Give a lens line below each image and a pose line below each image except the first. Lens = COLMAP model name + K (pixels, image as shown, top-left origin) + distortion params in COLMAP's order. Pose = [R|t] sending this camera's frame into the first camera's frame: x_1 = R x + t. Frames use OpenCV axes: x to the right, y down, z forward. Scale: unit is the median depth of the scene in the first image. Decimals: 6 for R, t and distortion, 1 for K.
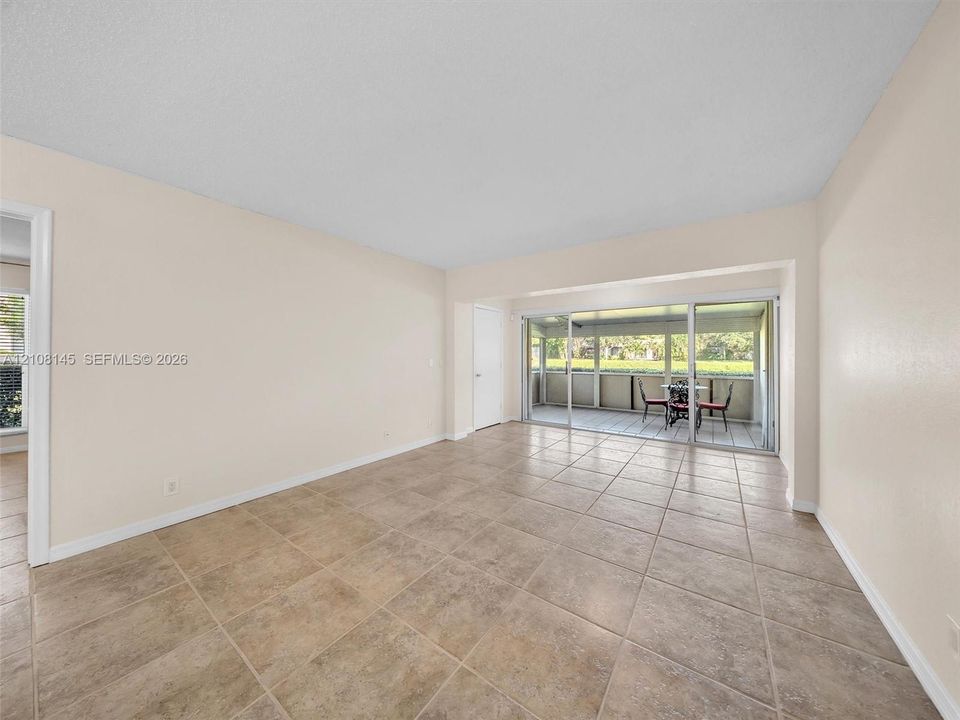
lens RADIAL K [[320.0, 0, 474.9], [0, 320.0, 355.7], [0, 0, 1]] dist [-0.000274, -0.001213]
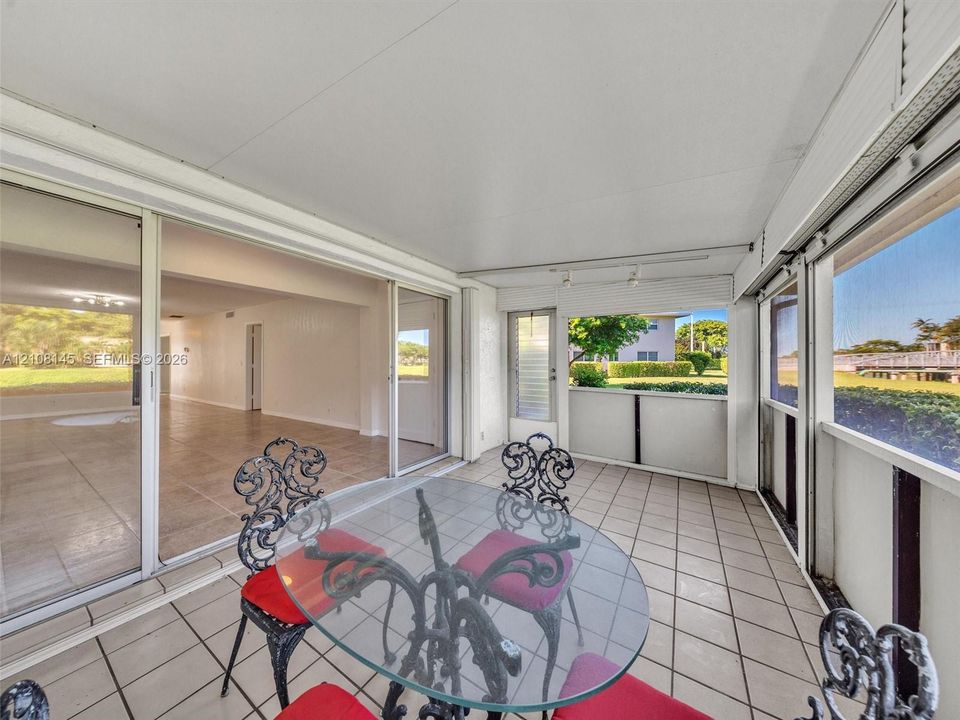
lens RADIAL K [[320.0, 0, 479.2], [0, 320.0, 362.5], [0, 0, 1]] dist [-0.000274, -0.001213]
pose [[0.078189, 0.000858, -0.996938, 1.612426], [-0.004709, 0.999989, 0.000491, 0.021183], [0.996927, 0.004656, 0.078192, 1.994632]]
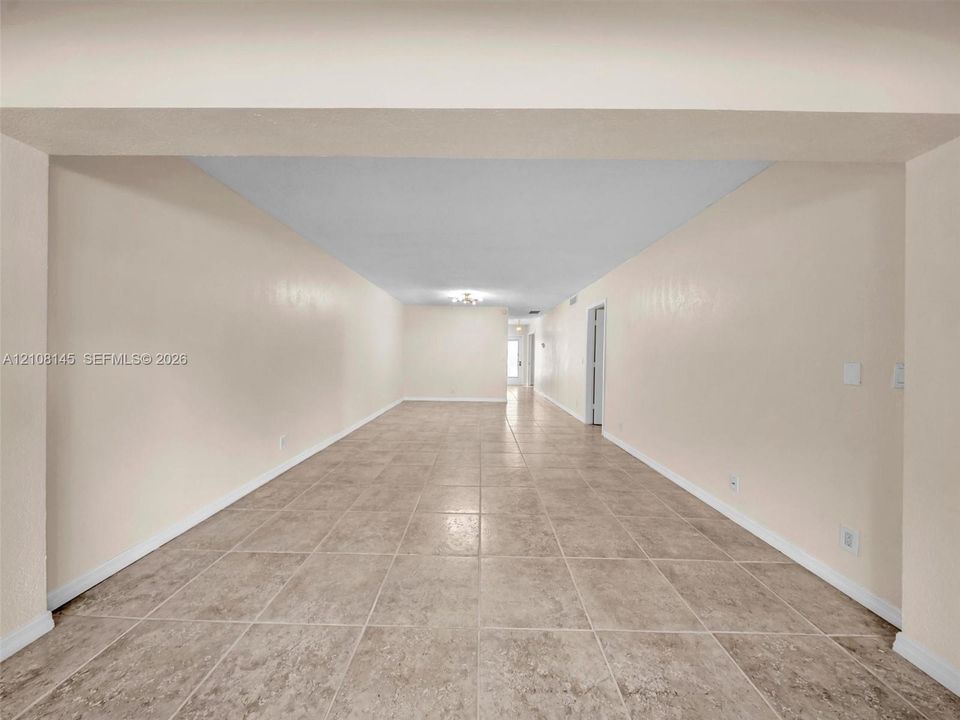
lens RADIAL K [[320.0, 0, 480.9], [0, 320.0, 357.5], [0, 0, 1]] dist [-0.000274, -0.001213]
pose [[-0.800995, -0.005920, -0.598641, 0.611057], [-0.014494, 0.999850, 0.009506, 0.007806], [0.598495, 0.016291, -0.800961, 1.510713]]
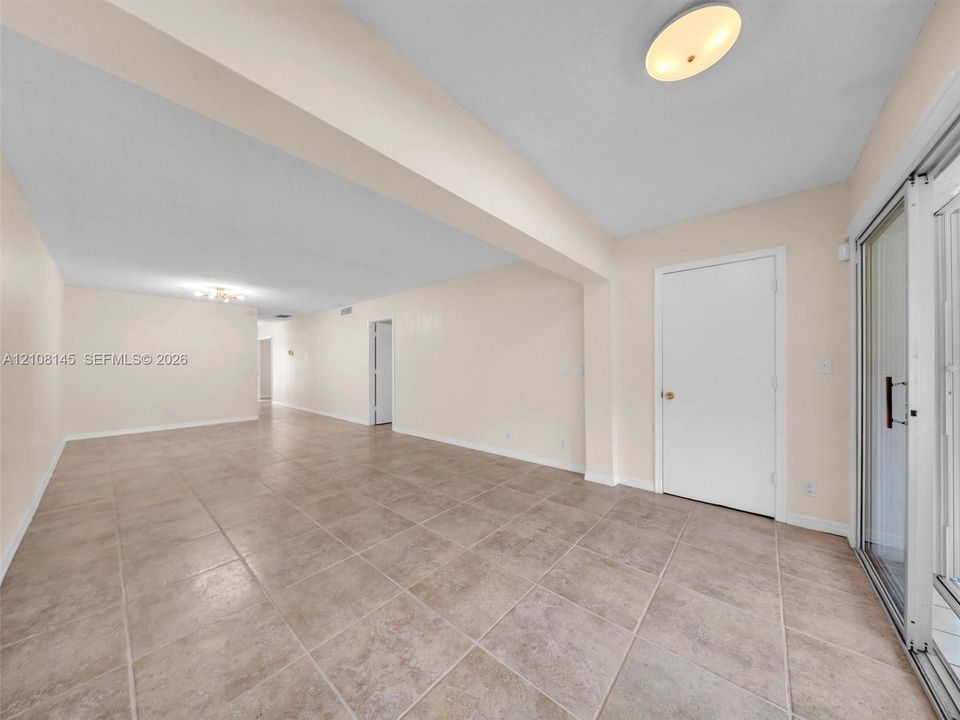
lens RADIAL K [[320.0, 0, 476.6], [0, 320.0, 362.9], [0, 0, 1]] dist [-0.000274, -0.001213]
pose [[-0.063723, -0.001194, -0.997967, 1.009165], [0.001491, 0.999998, -0.001292, 0.005412], [0.997966, -0.001571, -0.063722, 1.212850]]
